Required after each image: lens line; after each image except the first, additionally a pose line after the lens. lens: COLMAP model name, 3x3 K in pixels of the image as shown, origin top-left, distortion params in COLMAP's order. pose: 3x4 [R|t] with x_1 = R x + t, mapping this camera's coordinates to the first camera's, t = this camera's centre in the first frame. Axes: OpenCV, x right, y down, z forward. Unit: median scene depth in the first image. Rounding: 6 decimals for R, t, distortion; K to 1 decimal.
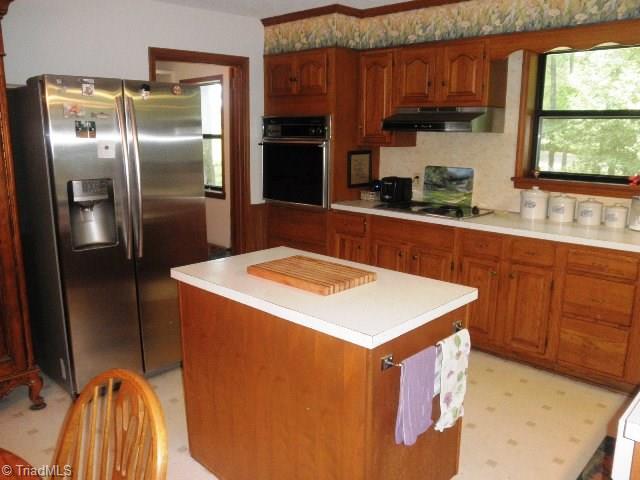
lens RADIAL K [[529.8, 0, 325.9], [0, 529.8, 243.2], [0, 0, 1]] dist [-0.119765, 0.109128]
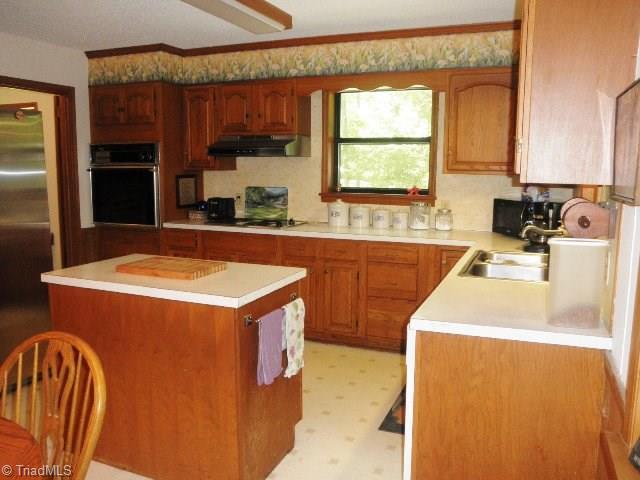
lens RADIAL K [[529.8, 0, 325.9], [0, 529.8, 243.2], [0, 0, 1]] dist [-0.119765, 0.109128]
pose [[0.933528, -0.052482, 0.354642, -0.068971], [0.073670, 0.996198, -0.046498, 0.046622], [-0.350853, 0.069534, 0.933845, -0.137376]]
